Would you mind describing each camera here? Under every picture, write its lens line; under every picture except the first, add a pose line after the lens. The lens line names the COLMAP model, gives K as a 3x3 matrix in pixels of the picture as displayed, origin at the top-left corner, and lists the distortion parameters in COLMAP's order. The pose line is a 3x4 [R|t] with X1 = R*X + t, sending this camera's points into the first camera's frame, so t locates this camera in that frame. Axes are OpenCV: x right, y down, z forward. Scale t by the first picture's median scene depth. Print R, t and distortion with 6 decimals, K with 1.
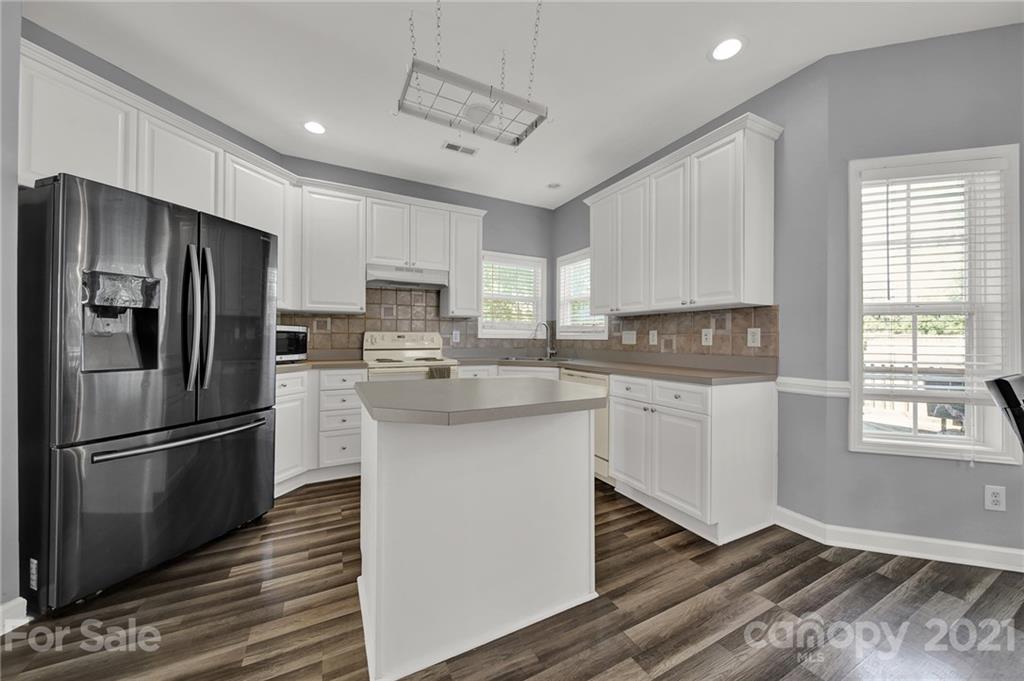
lens RADIAL K [[364.1, 0, 508.4], [0, 364.1, 340.0], [0, 0, 1]] dist [-0.004923, -0.000100]
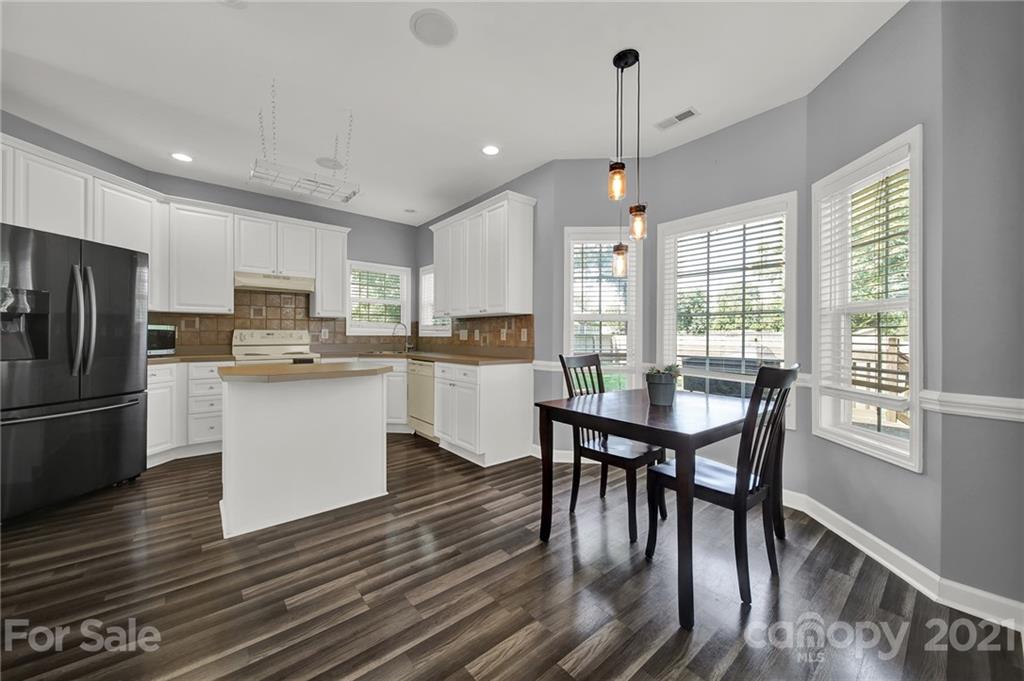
lens RADIAL K [[377.5, 0, 512.0], [0, 377.5, 340.5], [0, 0, 1]] dist [-0.007841, -0.000238]
pose [[0.973171, -0.003484, 0.230058, 0.230521], [0.001445, 0.999958, 0.009028, 0.001604], [-0.230080, -0.008453, 0.973135, -0.440242]]
